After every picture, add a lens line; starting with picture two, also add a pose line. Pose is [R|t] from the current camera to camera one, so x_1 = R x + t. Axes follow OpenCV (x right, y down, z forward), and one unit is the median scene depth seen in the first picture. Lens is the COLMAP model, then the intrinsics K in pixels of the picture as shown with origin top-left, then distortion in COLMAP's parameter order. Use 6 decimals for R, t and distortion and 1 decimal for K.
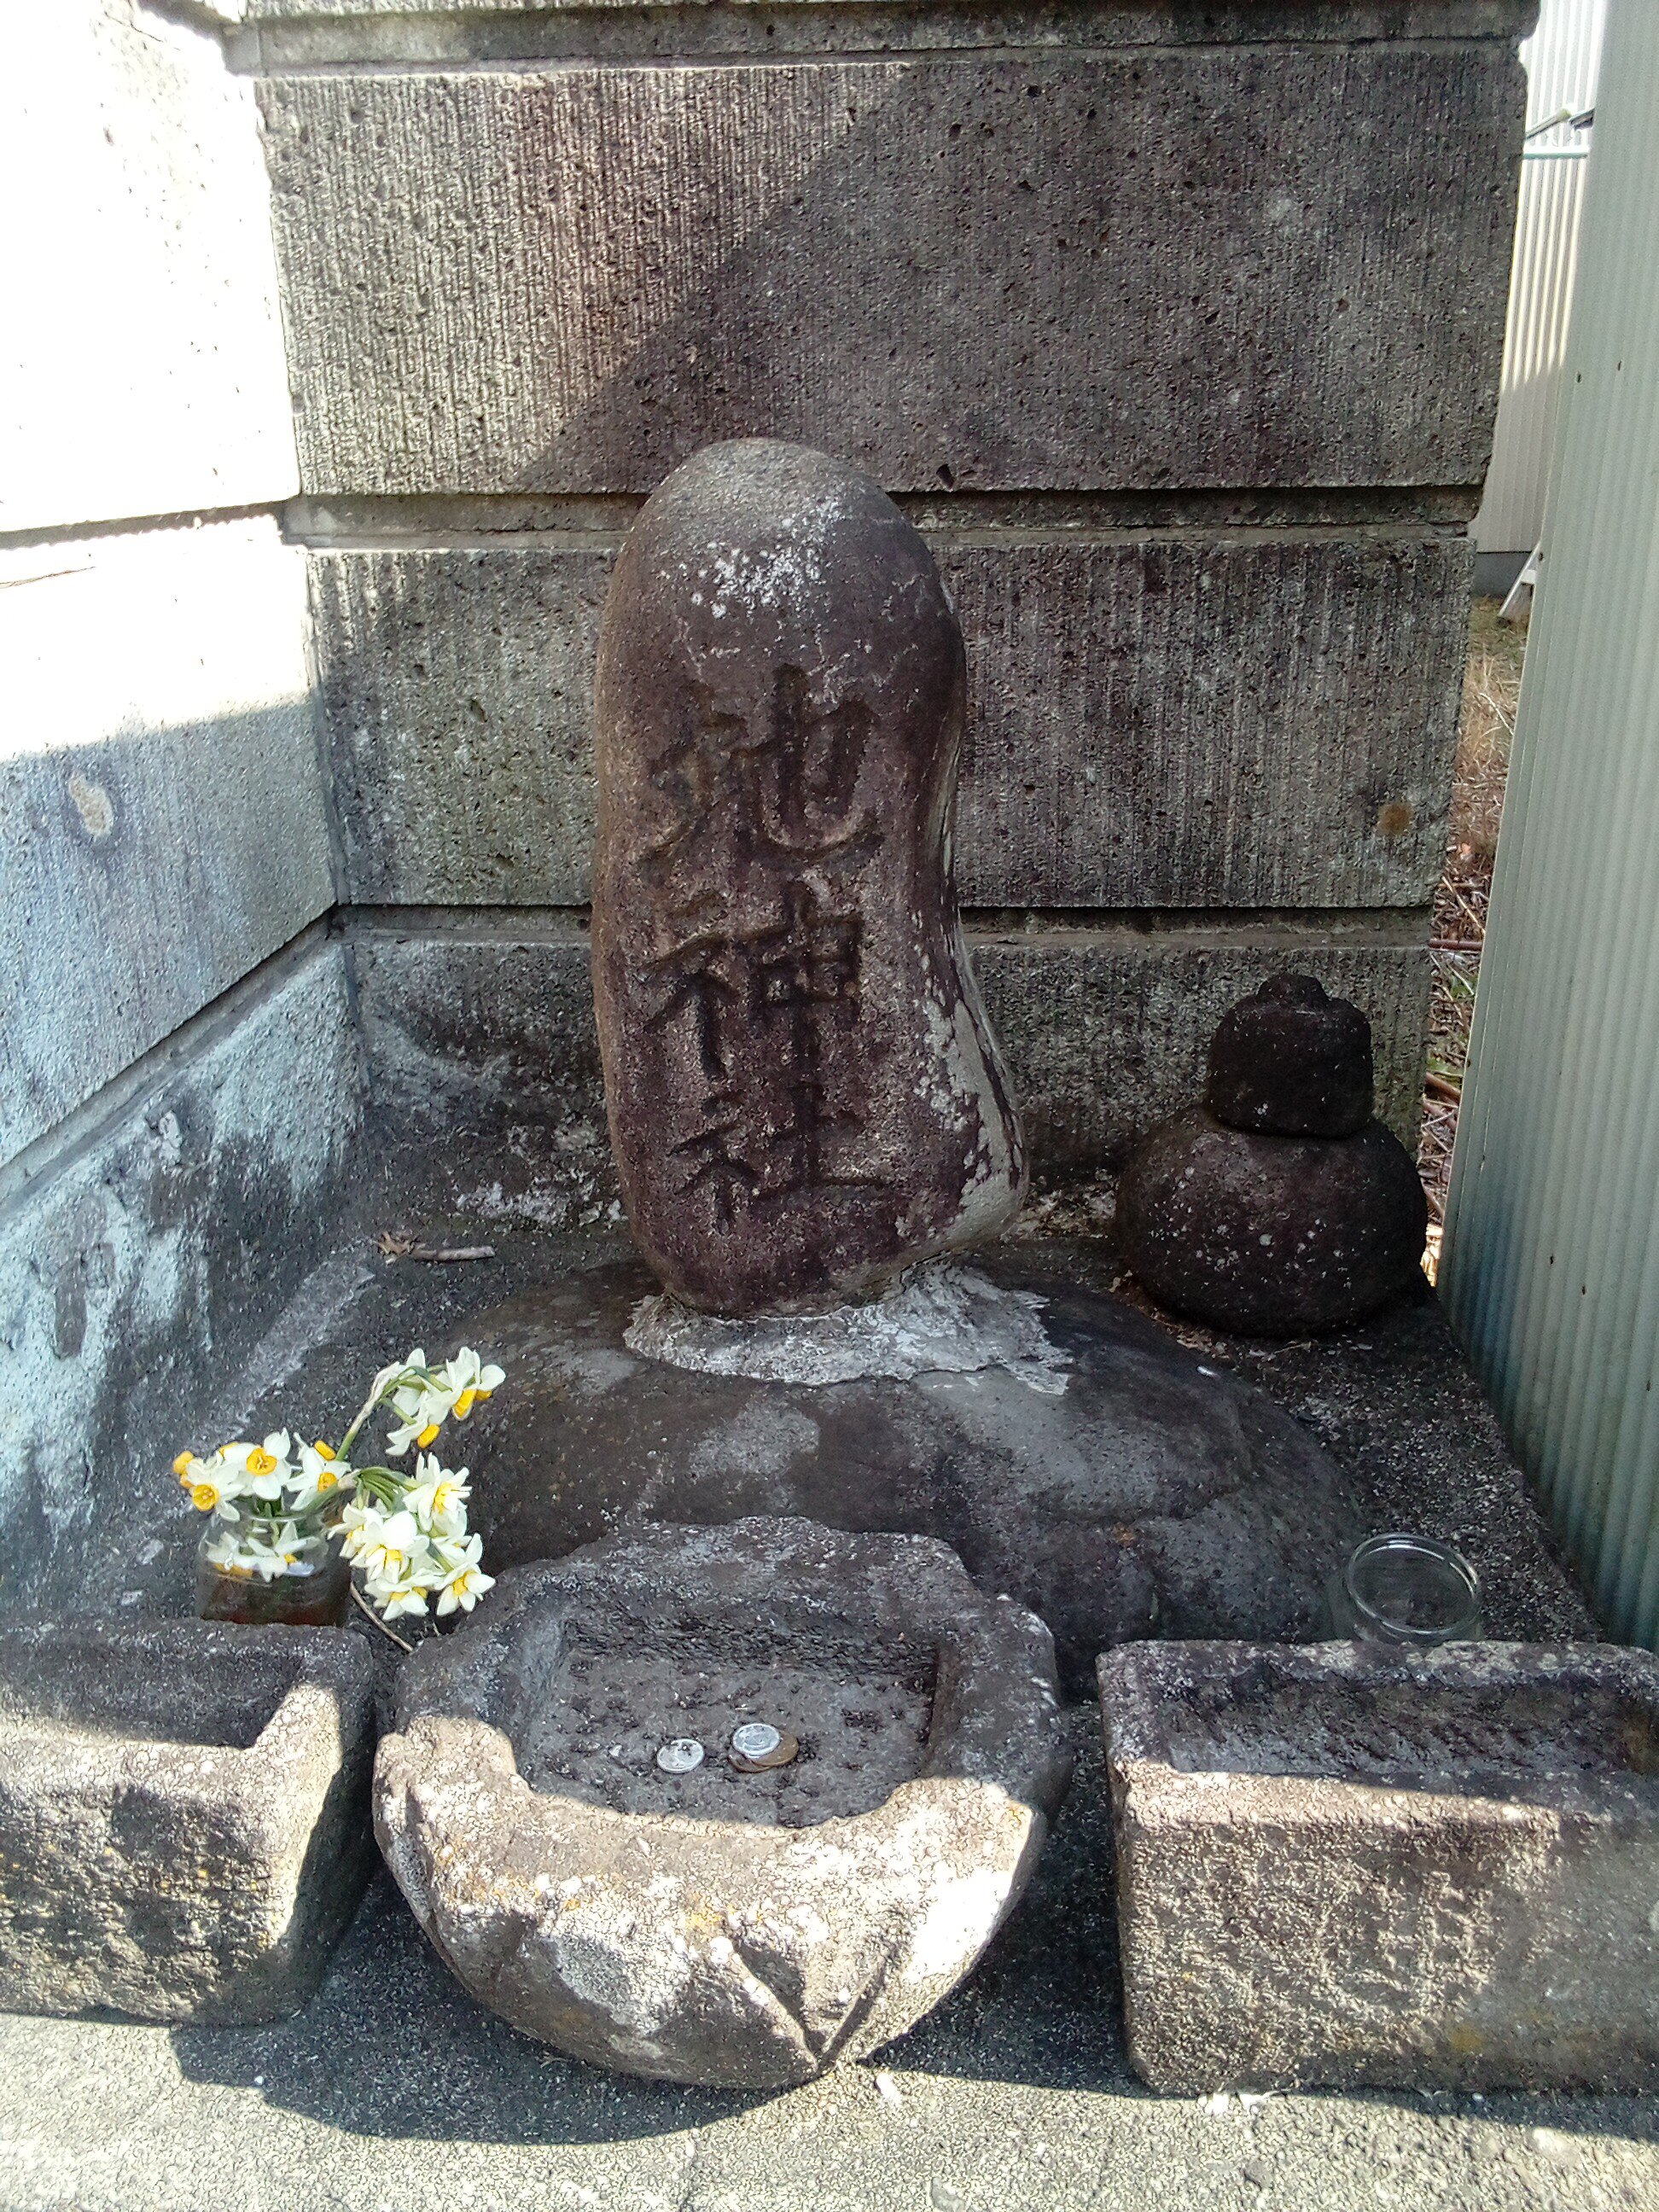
lens RADIAL K [[1728.4, 0, 829.5], [0, 1728.4, 1106.0], [0, 0, 1]] dist [0.055625, -0.002020]
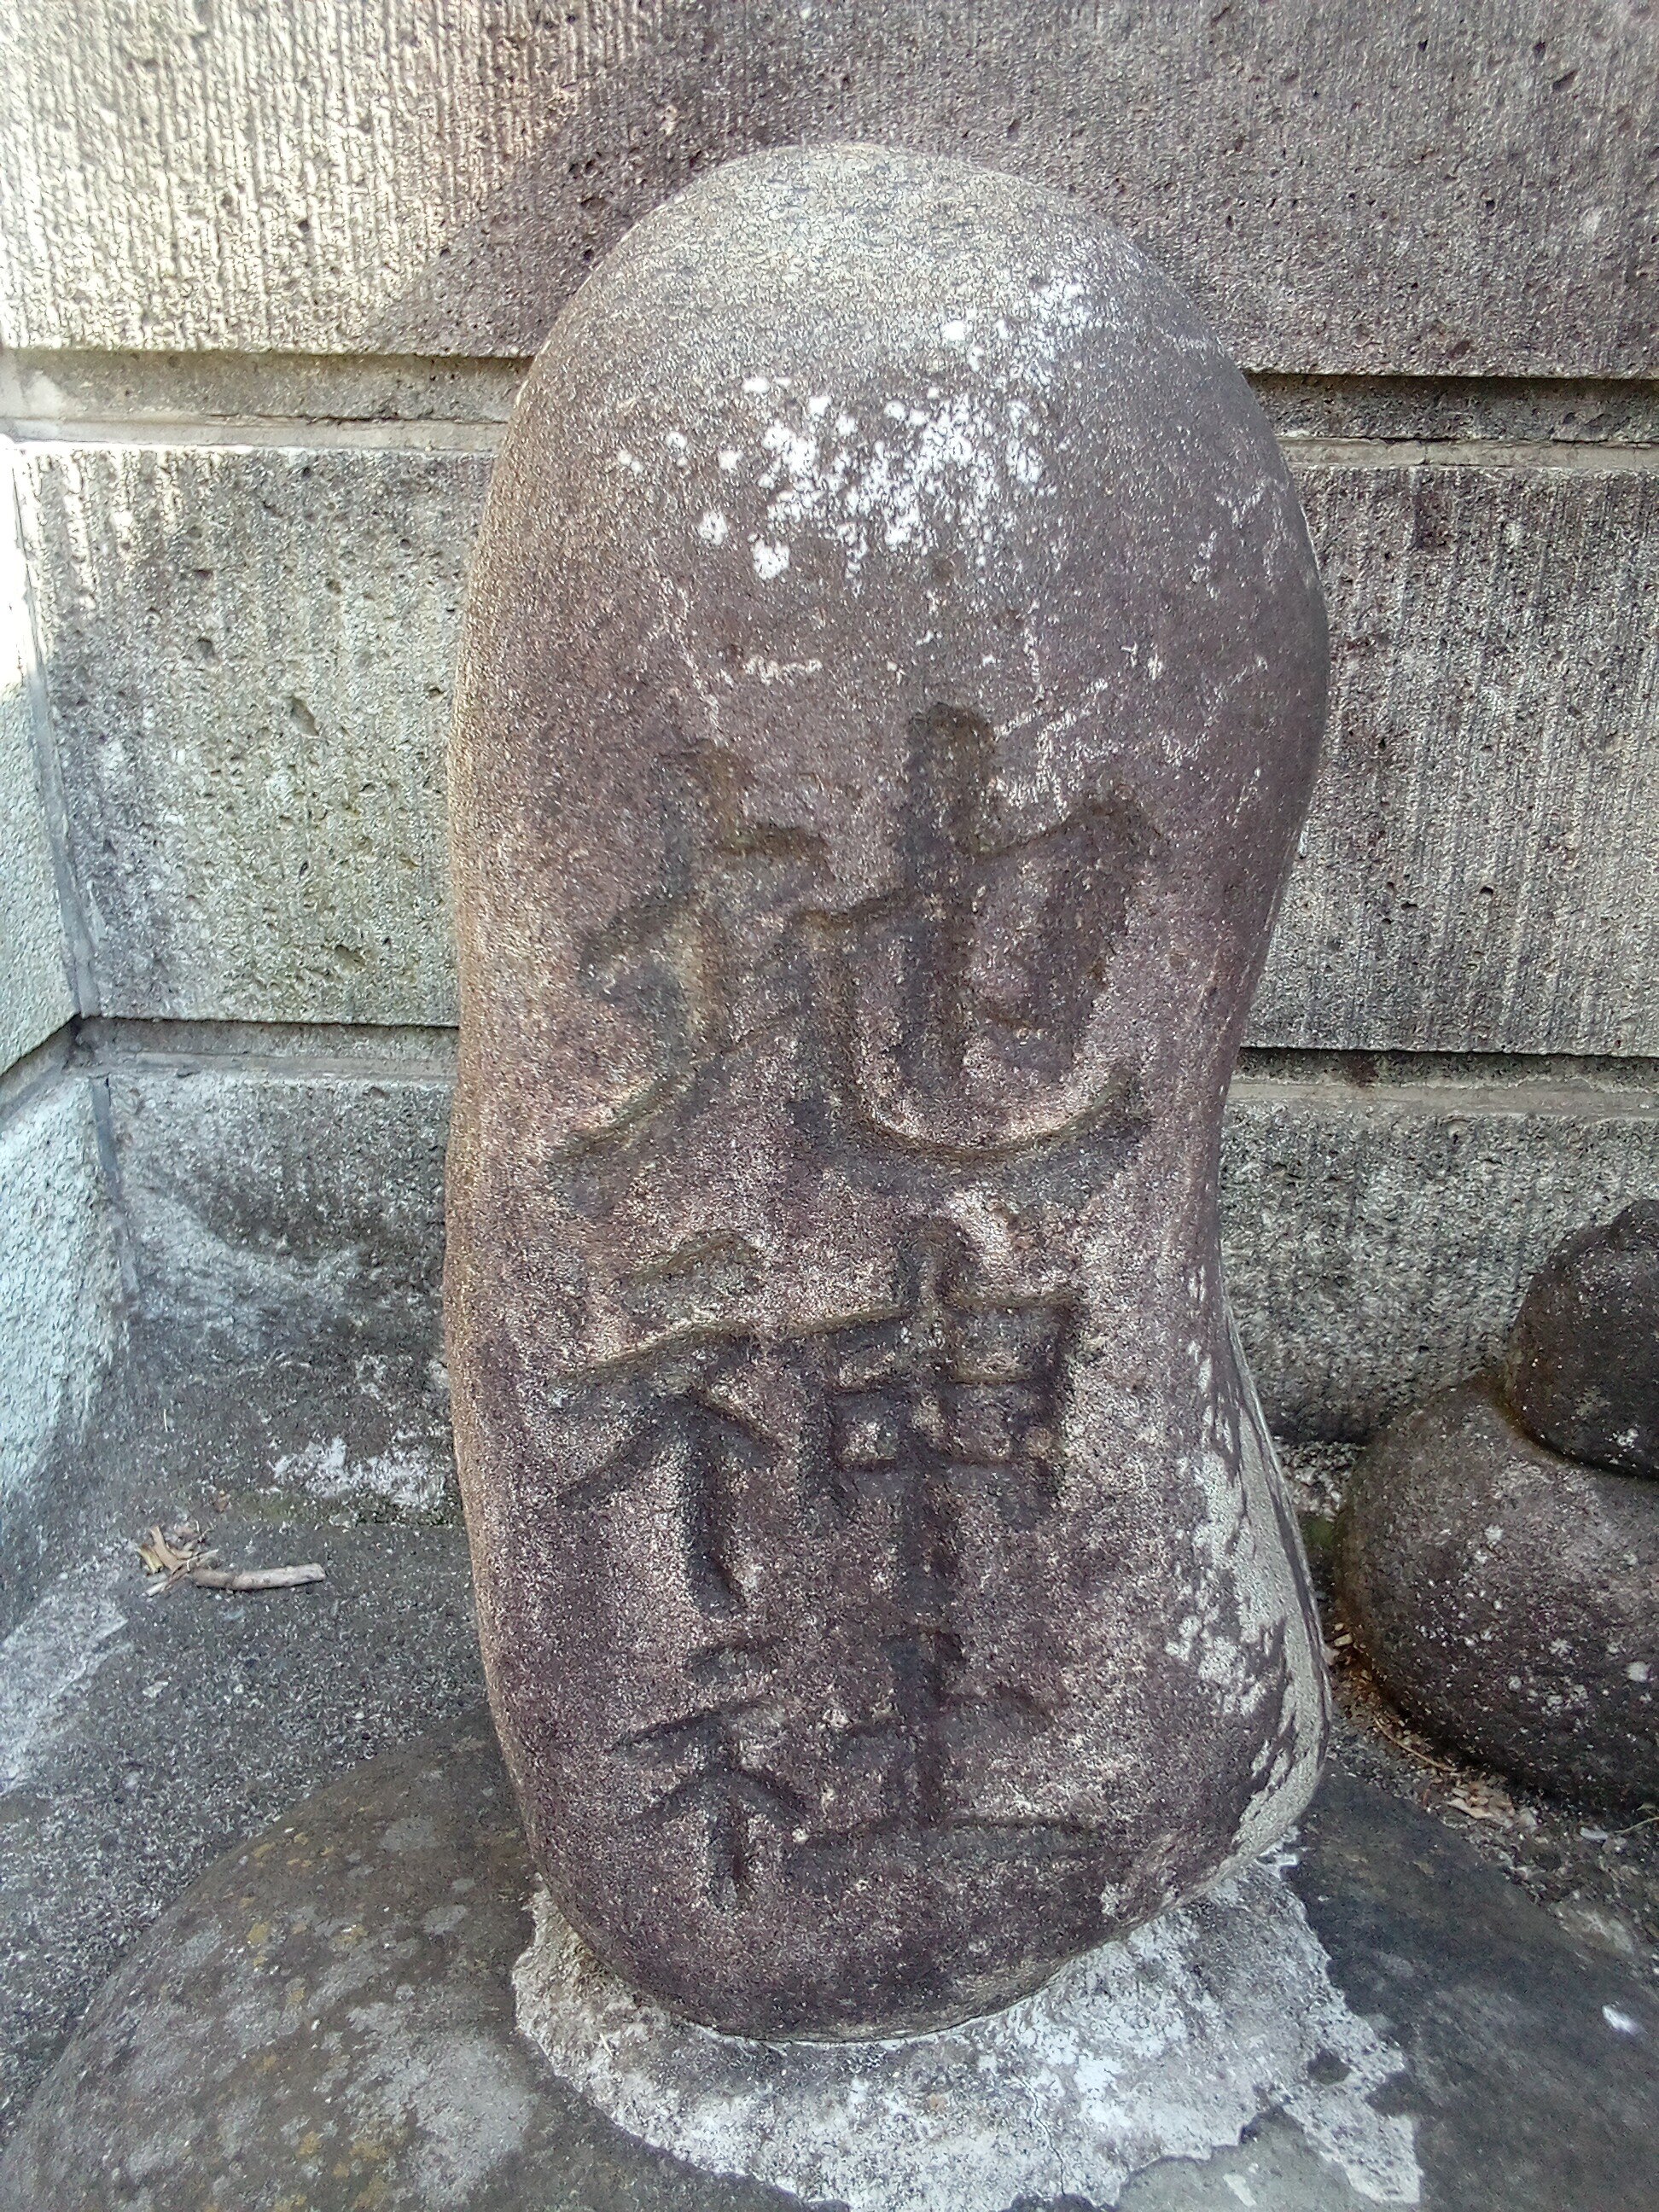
lens RADIAL K [[1805.8, 0, 829.5], [0, 1805.8, 1106.0], [0, 0, 1]] dist [0.039438, -0.017594]
pose [[0.999346, 0.015944, 0.032444, -0.039932], [-0.016321, 0.999802, 0.011390, -0.110644], [-0.032256, -0.011912, 0.999409, 0.390346]]
